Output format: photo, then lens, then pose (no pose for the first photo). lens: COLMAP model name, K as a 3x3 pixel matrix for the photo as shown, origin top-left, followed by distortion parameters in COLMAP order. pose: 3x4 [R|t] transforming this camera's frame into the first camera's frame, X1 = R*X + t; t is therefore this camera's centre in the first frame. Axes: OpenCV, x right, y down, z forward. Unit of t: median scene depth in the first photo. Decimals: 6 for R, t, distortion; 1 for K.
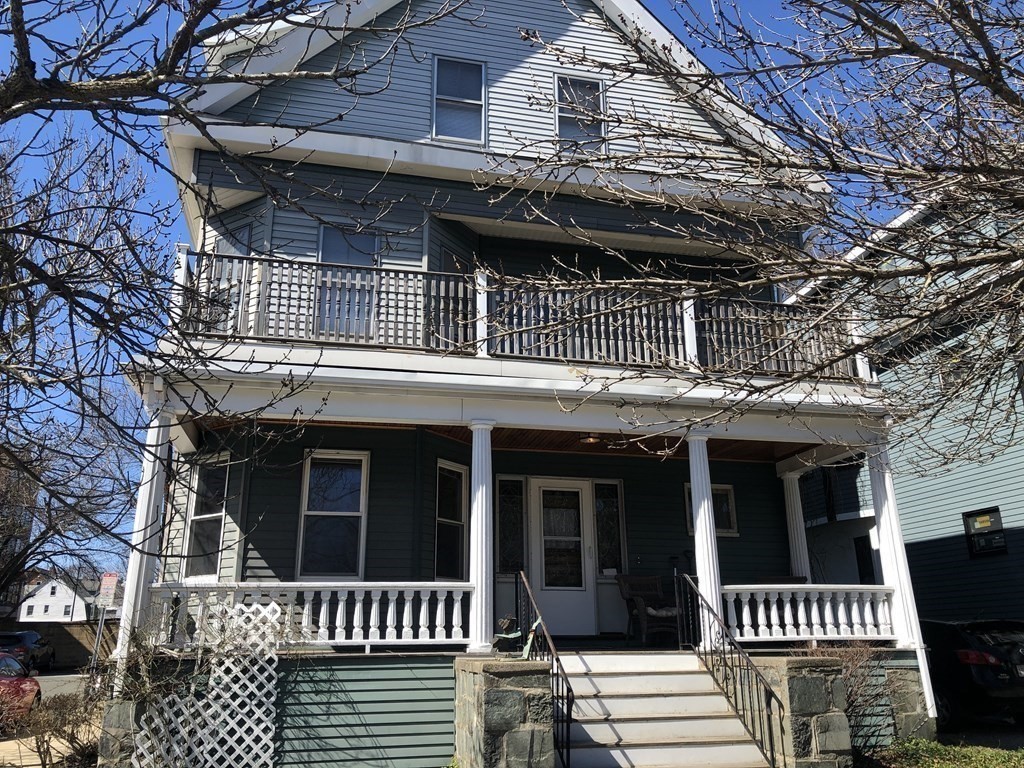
lens RADIAL K [[843.4, 0, 517.5], [0, 843.4, 388.7], [0, 0, 1]] dist [0.045458, -0.051384]
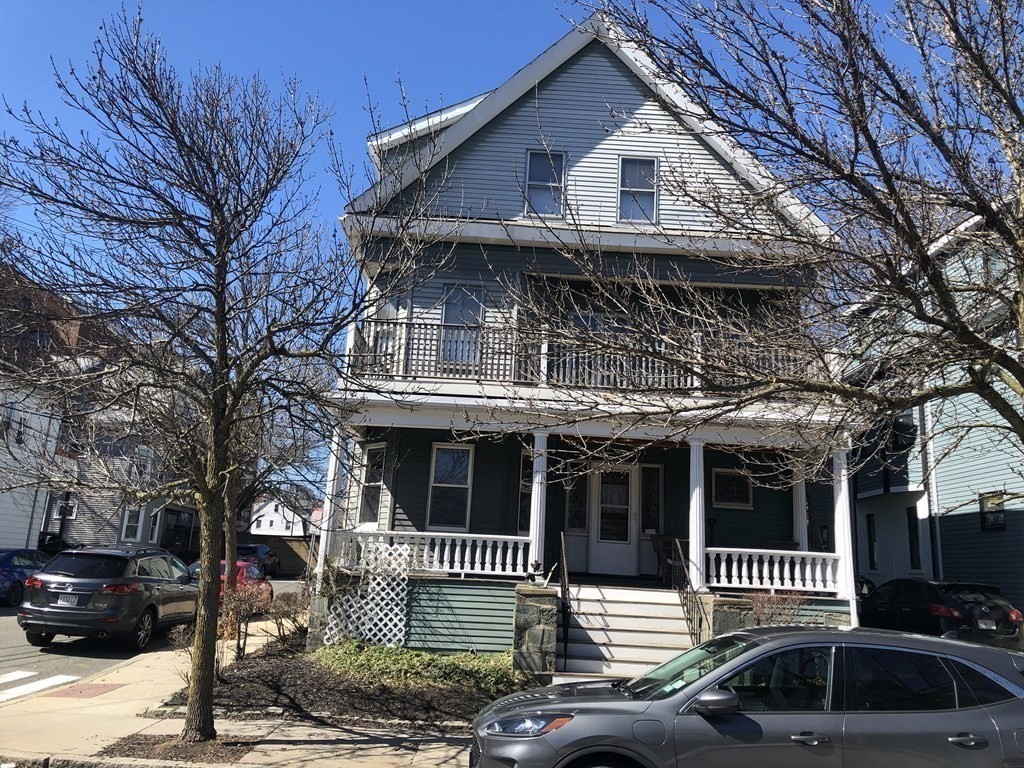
lens RADIAL K [[843.4, 0, 518.5], [0, 843.4, 373.6], [0, 0, 1]] dist [0.045458, -0.051384]
pose [[0.976637, 0.008749, -0.214717, 0.236334], [0.004198, 0.998204, 0.059766, -0.150091], [0.214854, -0.059271, 0.974846, -0.453292]]
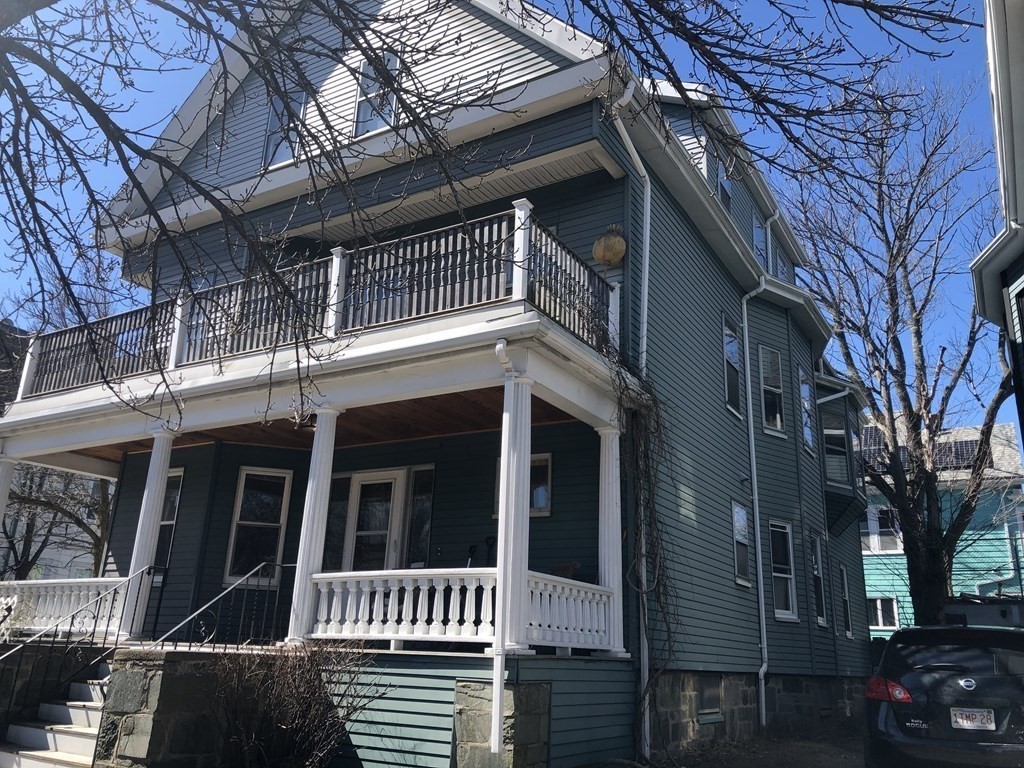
lens RADIAL K [[843.4, 0, 517.5], [0, 843.4, 398.0], [0, 0, 1]] dist [0.045458, -0.051384]
pose [[0.708555, -0.168313, -0.685289, 1.015736], [0.160606, 0.984115, -0.075649, 0.152517], [0.687136, -0.056461, 0.724332, 0.518987]]
